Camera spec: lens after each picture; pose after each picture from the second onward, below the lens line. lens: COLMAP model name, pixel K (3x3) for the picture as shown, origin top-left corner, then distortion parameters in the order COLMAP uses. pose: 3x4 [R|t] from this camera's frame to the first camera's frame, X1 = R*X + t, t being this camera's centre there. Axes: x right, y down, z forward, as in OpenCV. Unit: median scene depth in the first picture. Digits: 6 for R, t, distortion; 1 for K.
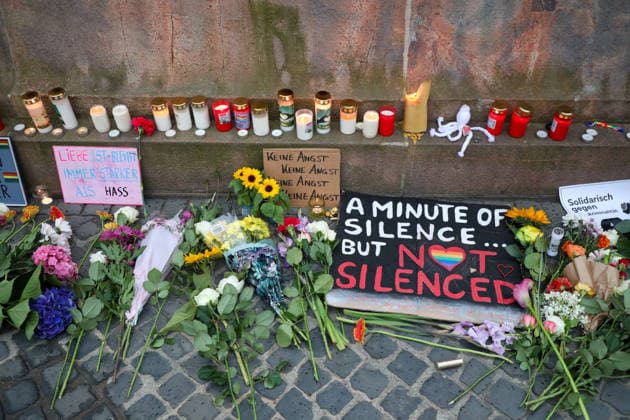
lens RADIAL K [[560.8, 0, 315.0], [0, 560.8, 210.0], [0, 0, 1]] dist [0.008847, 0.016251]
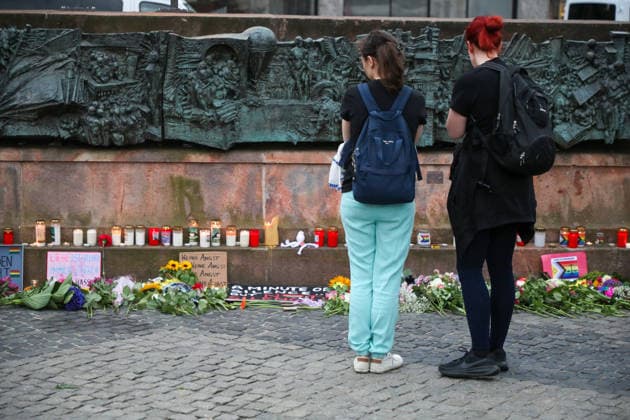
lens RADIAL K [[1842.4, 0, 315.0], [0, 1842.4, 210.0], [0, 0, 1]] dist [0.036558, 0.412257]
pose [[0.992037, 0.011993, 0.125378, -0.374386], [0.061898, 0.820529, -0.568243, 2.854840], [-0.109691, 0.571479, 0.813253, -3.466777]]
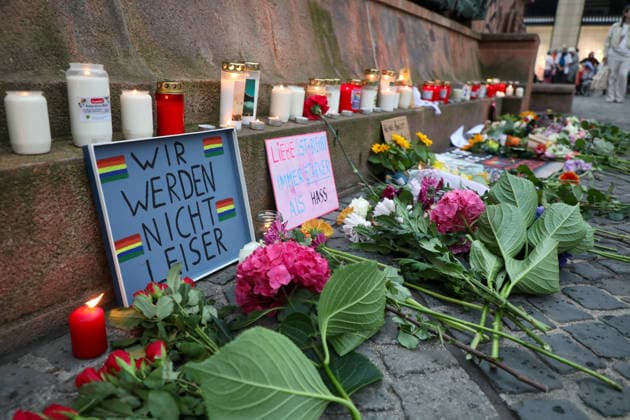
lens RADIAL K [[497.5, 0, 315.0], [0, 497.5, 210.0], [0, 0, 1]] dist [0.005213, 0.004494]
pose [[0.447913, -0.209543, 0.869175, -0.972276], [0.555610, 0.826881, -0.086977, 0.037445], [-0.700479, 0.521880, 0.486795, 0.724327]]
